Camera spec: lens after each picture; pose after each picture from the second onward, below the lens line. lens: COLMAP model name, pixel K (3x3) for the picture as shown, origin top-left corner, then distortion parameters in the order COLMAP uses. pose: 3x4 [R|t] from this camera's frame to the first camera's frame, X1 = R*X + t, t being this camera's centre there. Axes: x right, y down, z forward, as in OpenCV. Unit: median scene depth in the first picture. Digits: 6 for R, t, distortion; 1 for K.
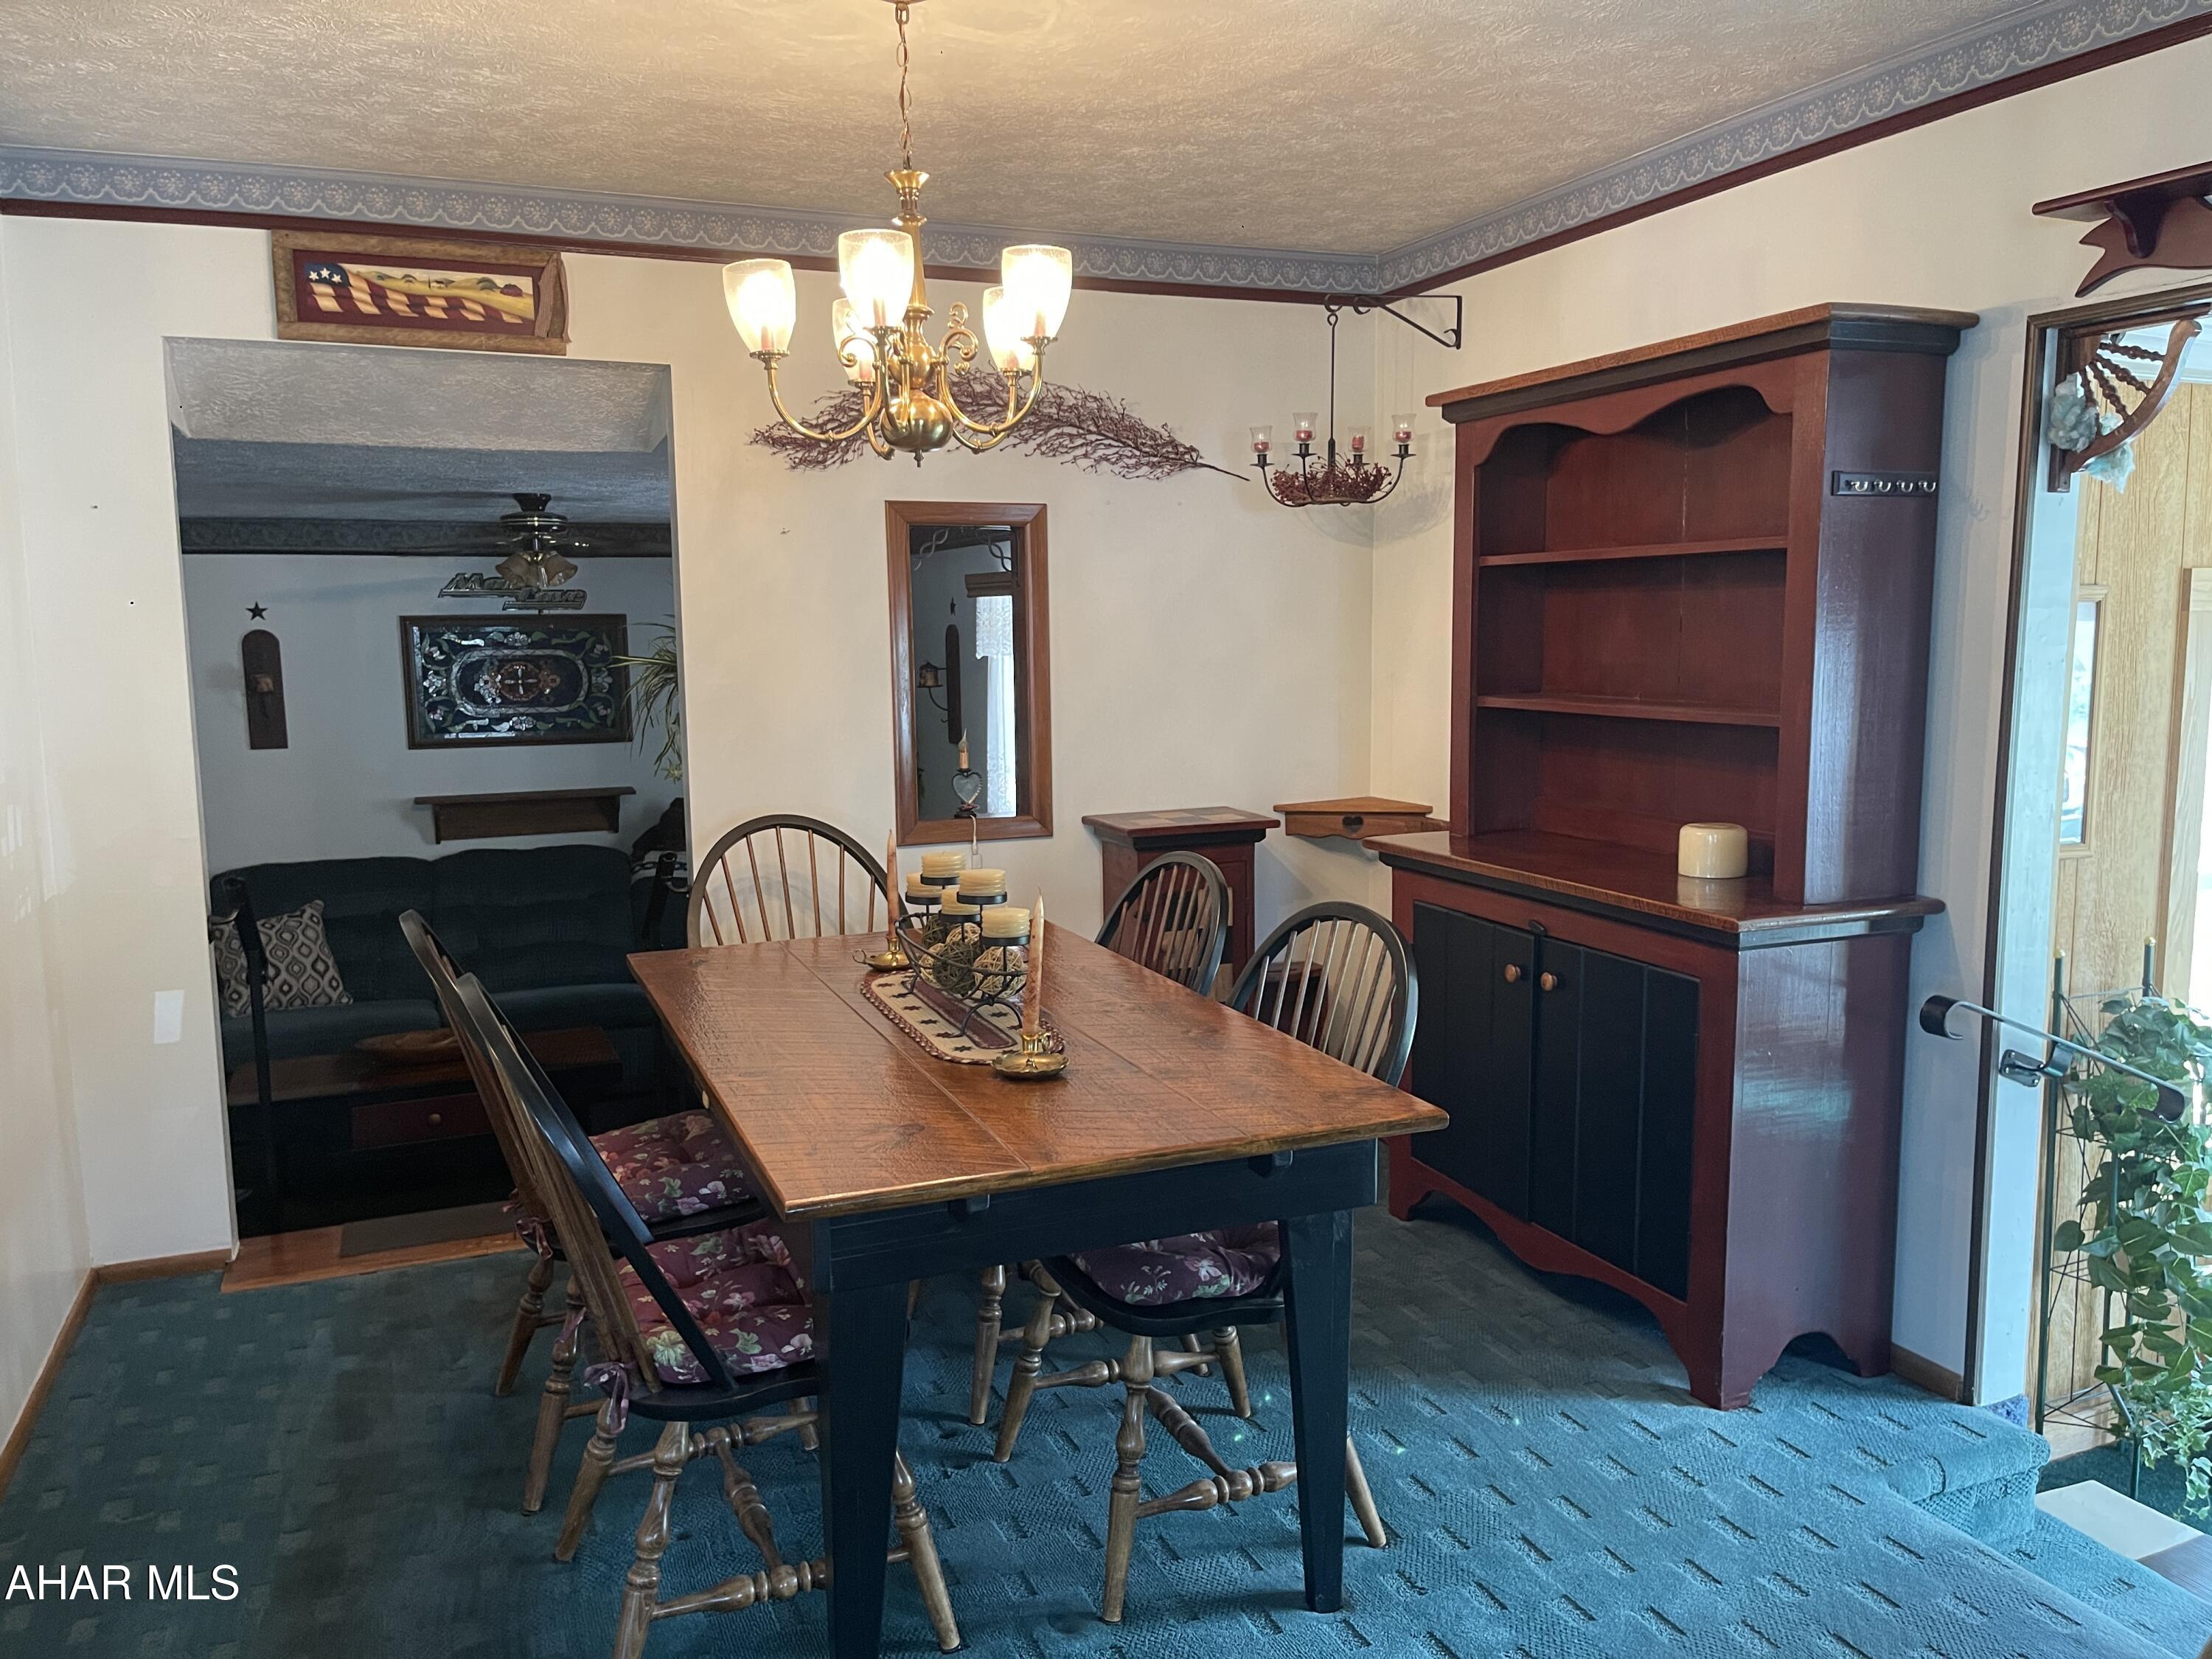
lens RADIAL K [[1675.7, 0, 1127.6], [0, 1675.7, 840.1], [0, 0, 1]] dist [0.047279, -0.056792]
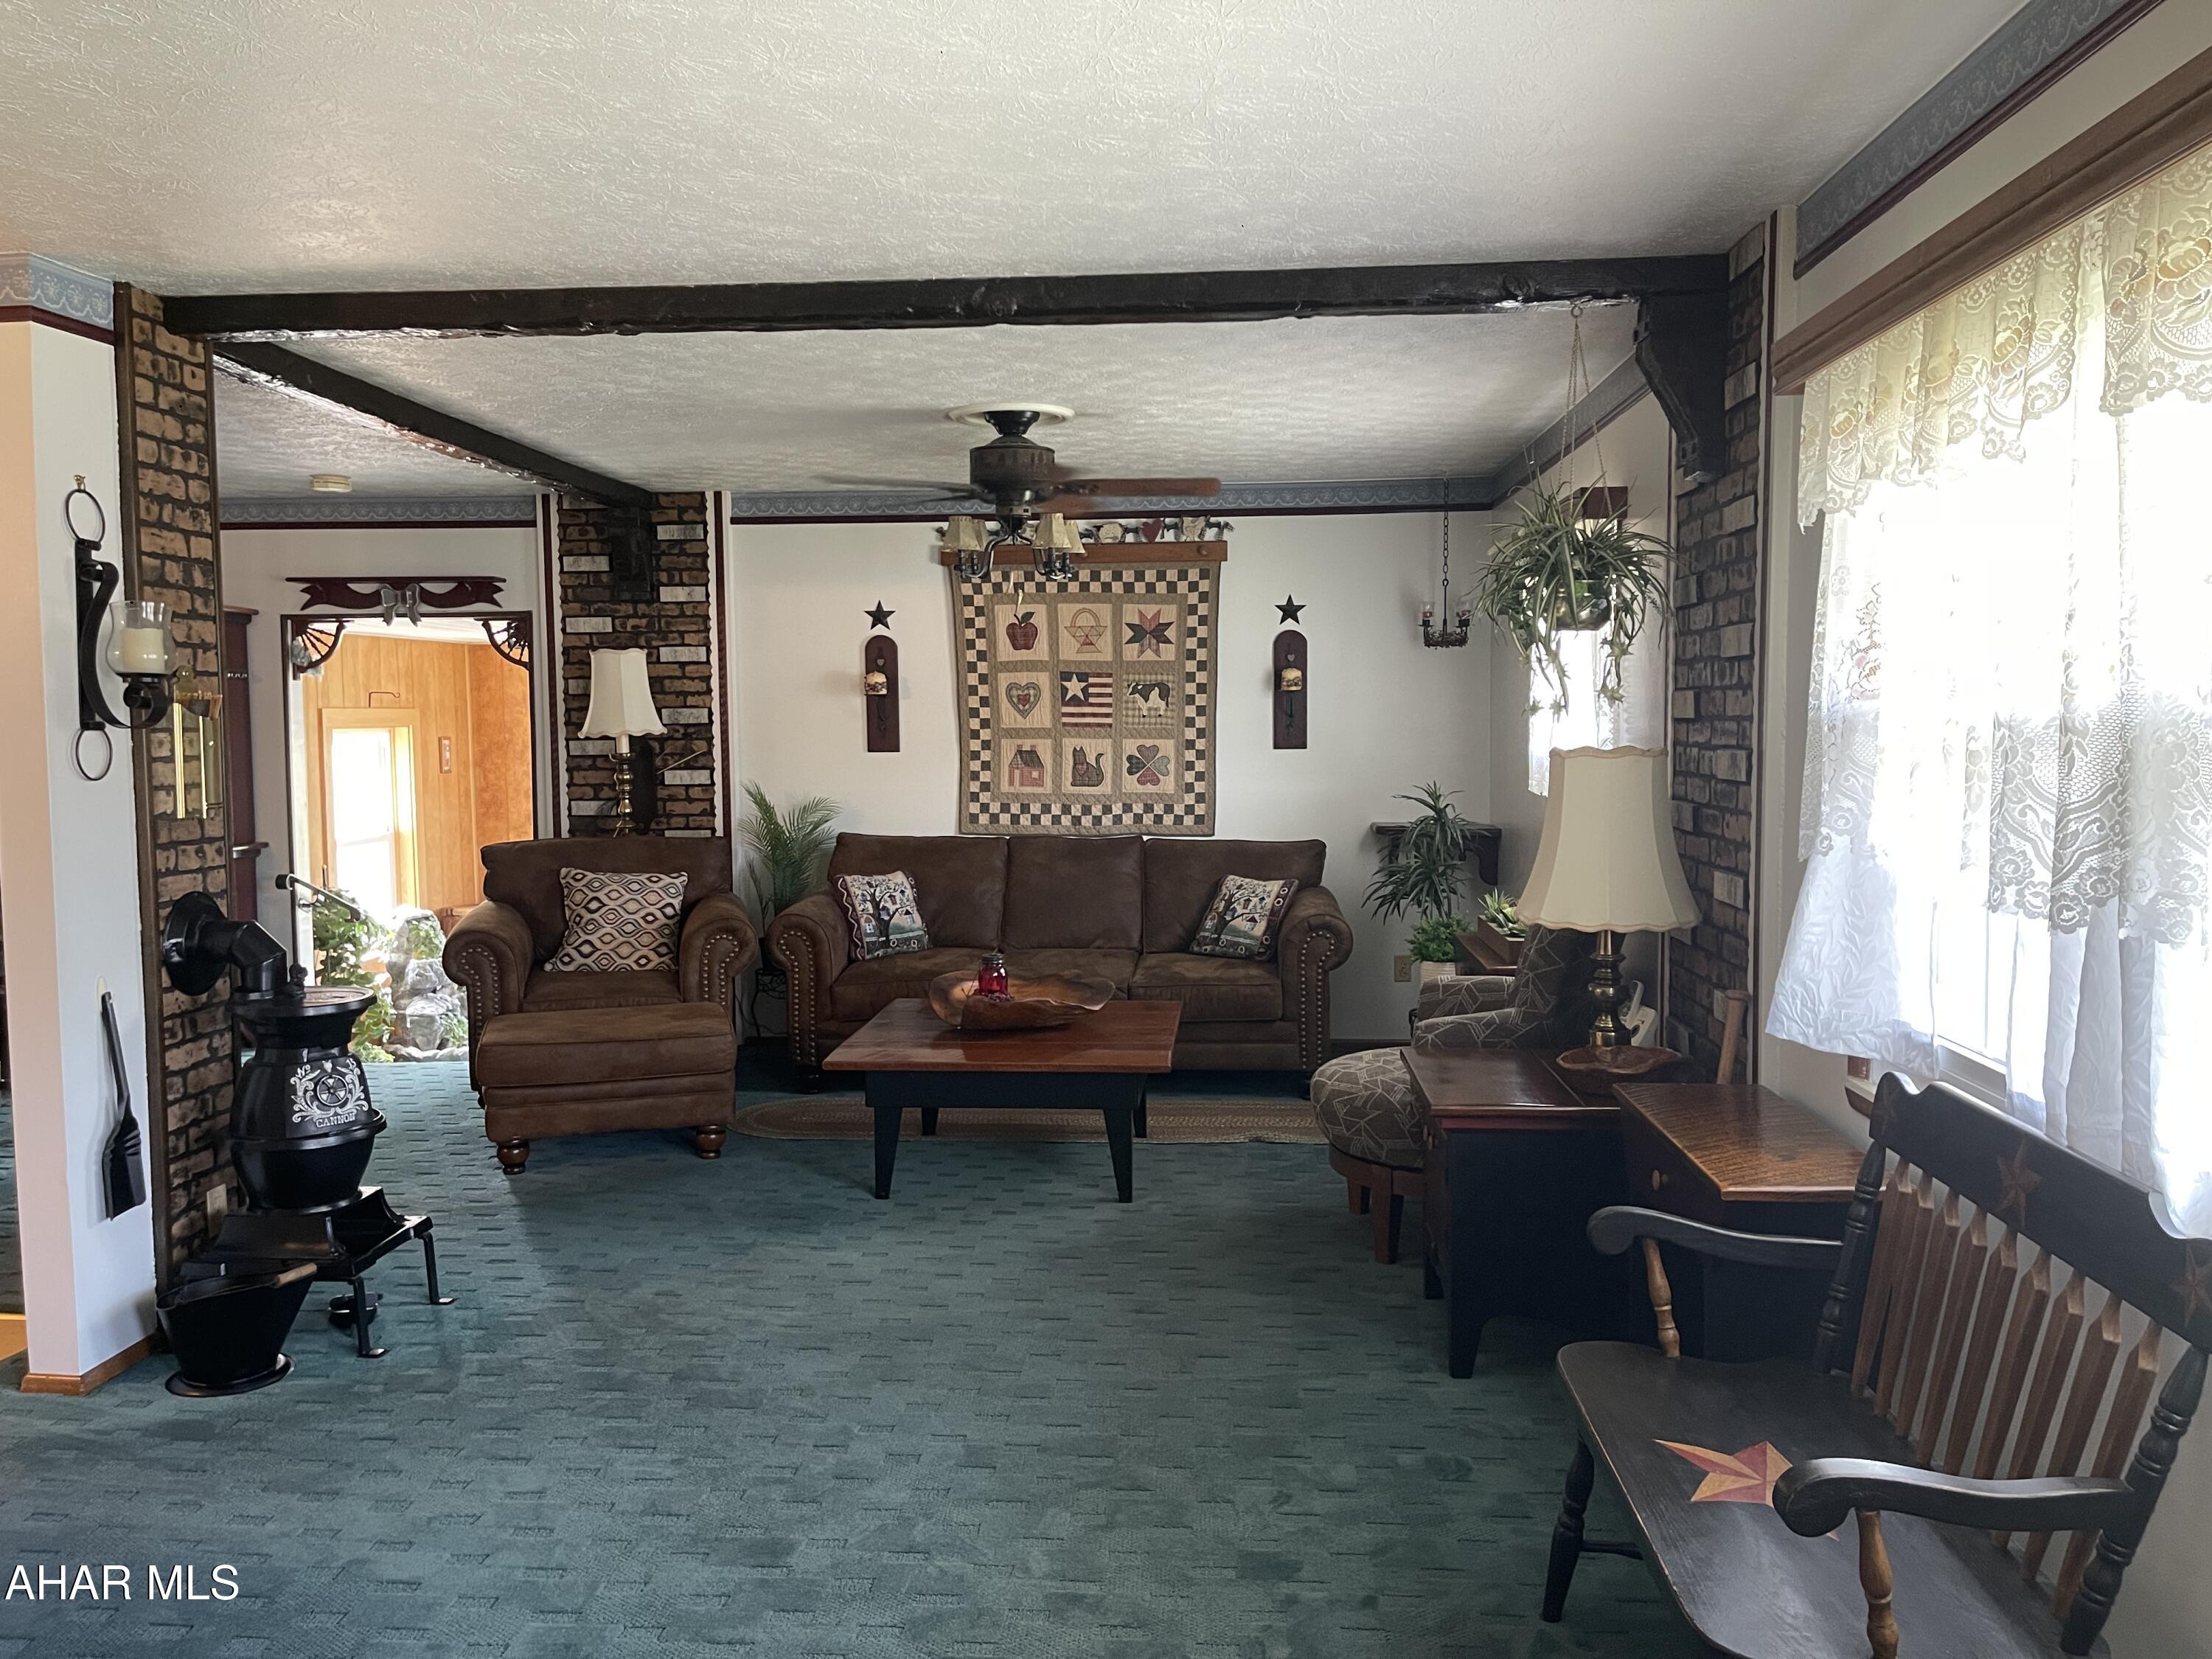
lens RADIAL K [[1675.7, 0, 1115.0], [0, 1675.7, 826.1], [0, 0, 1]] dist [0.047279, -0.056792]
pose [[0.445616, -0.048491, 0.893910, -0.890990], [0.119667, 0.992797, -0.005799, 0.133238], [-0.887190, 0.109556, 0.448210, -0.917635]]
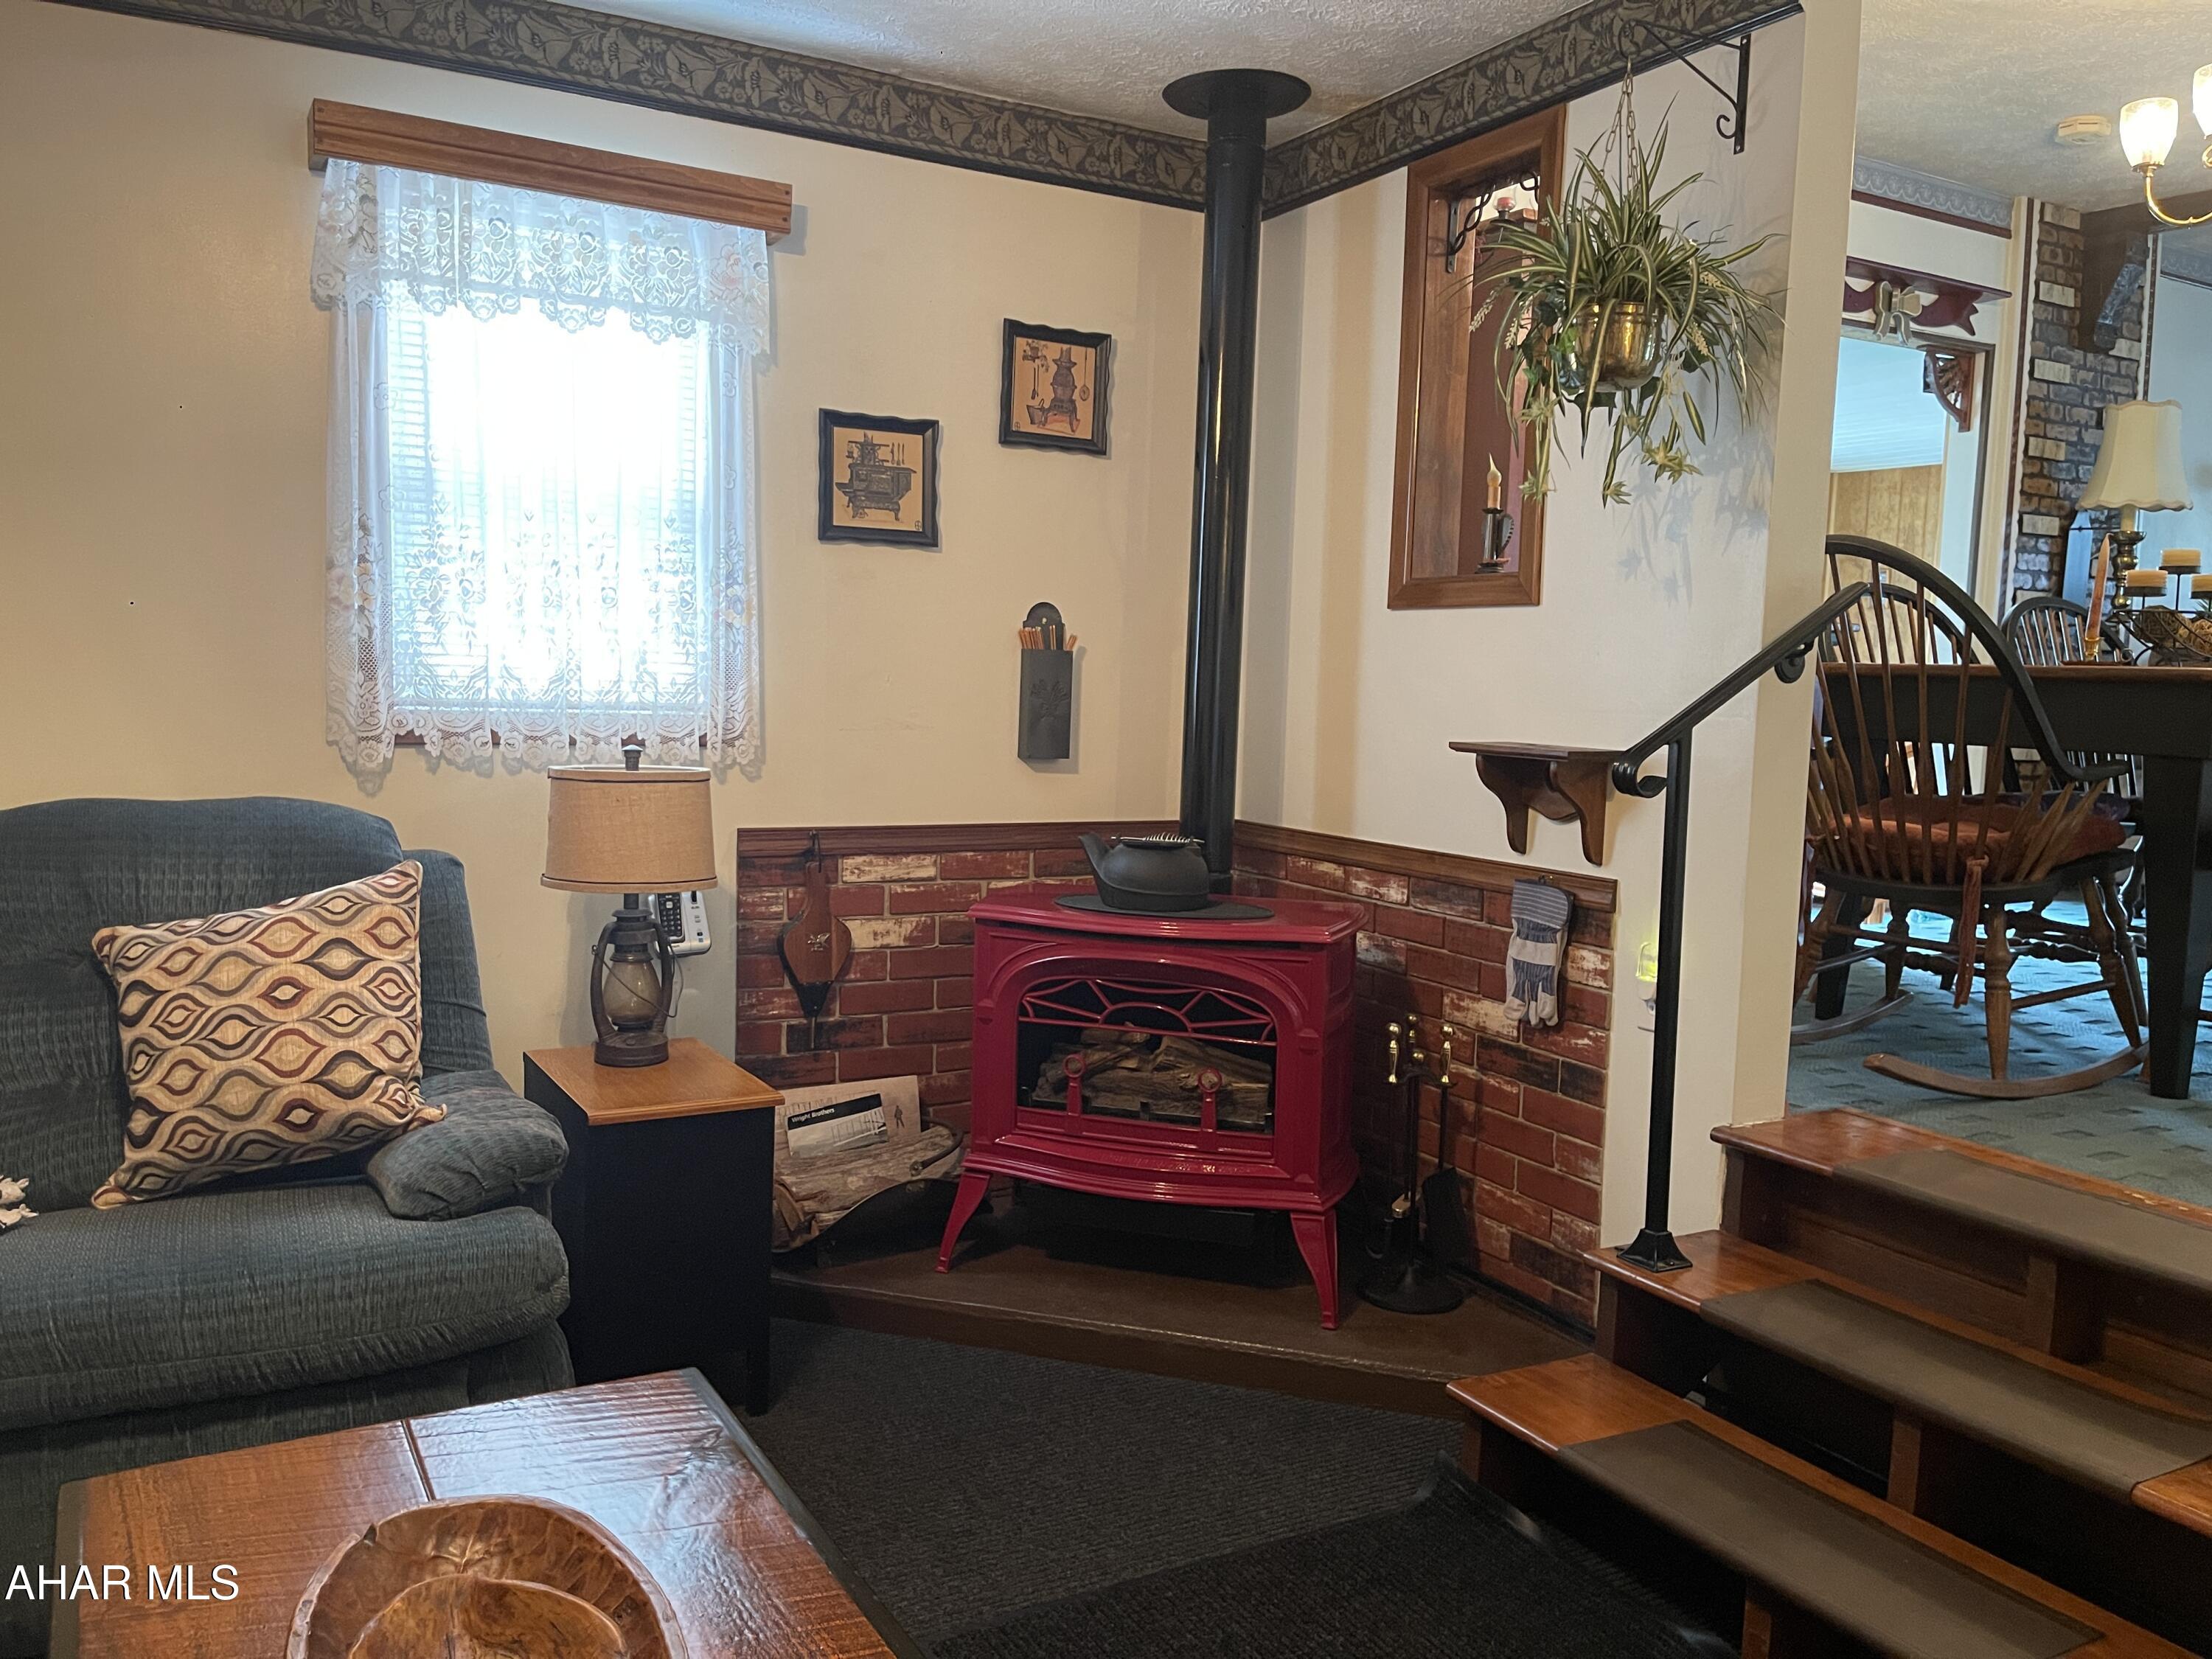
lens RADIAL K [[1675.7, 0, 1101.2], [0, 1675.7, 840.9], [0, 0, 1]] dist [0.047279, -0.056792]
pose [[-0.085093, -0.075494, 0.993509, -0.933929], [0.103541, 0.991057, 0.084176, 0.033623], [-0.990979, 0.110031, -0.076516, 1.378871]]
